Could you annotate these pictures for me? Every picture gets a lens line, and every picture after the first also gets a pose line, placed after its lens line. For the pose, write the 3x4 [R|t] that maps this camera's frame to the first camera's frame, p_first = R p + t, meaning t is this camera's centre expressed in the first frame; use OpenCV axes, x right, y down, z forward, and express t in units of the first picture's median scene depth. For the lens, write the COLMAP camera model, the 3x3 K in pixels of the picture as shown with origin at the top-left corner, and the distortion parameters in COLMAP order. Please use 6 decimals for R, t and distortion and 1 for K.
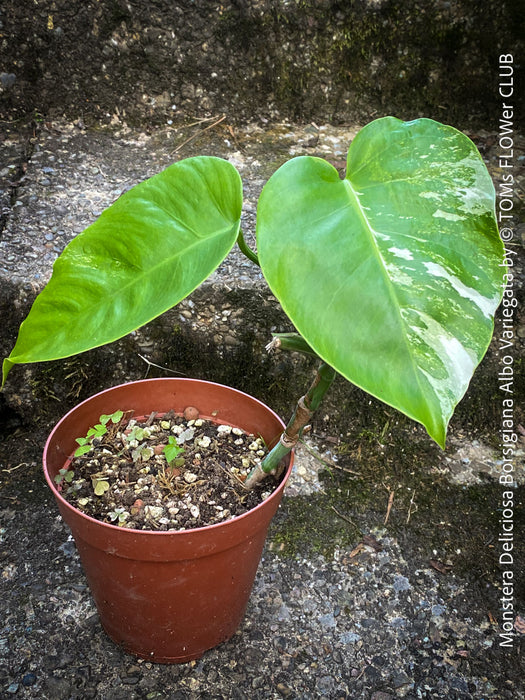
lens RADIAL K [[923.9, 0, 254.9], [0, 923.9, 350.2], [0, 0, 1]] dist [0.159151, -0.511347]
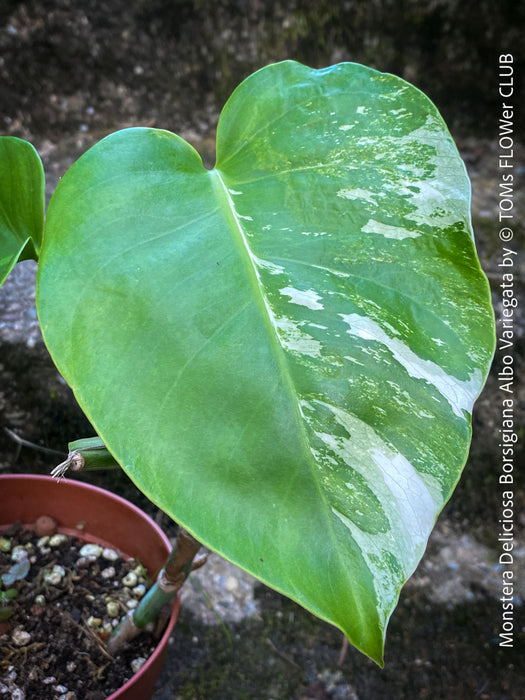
lens RADIAL K [[931.1, 0, 262.5], [0, 931.1, 350.0], [0, 0, 1]] dist [0.126537, -0.504088]
pose [[0.999959, -0.005462, 0.007187, 0.073625], [0.005715, 0.999346, -0.035700, -0.030542], [-0.006987, 0.035740, 0.999337, 0.255524]]
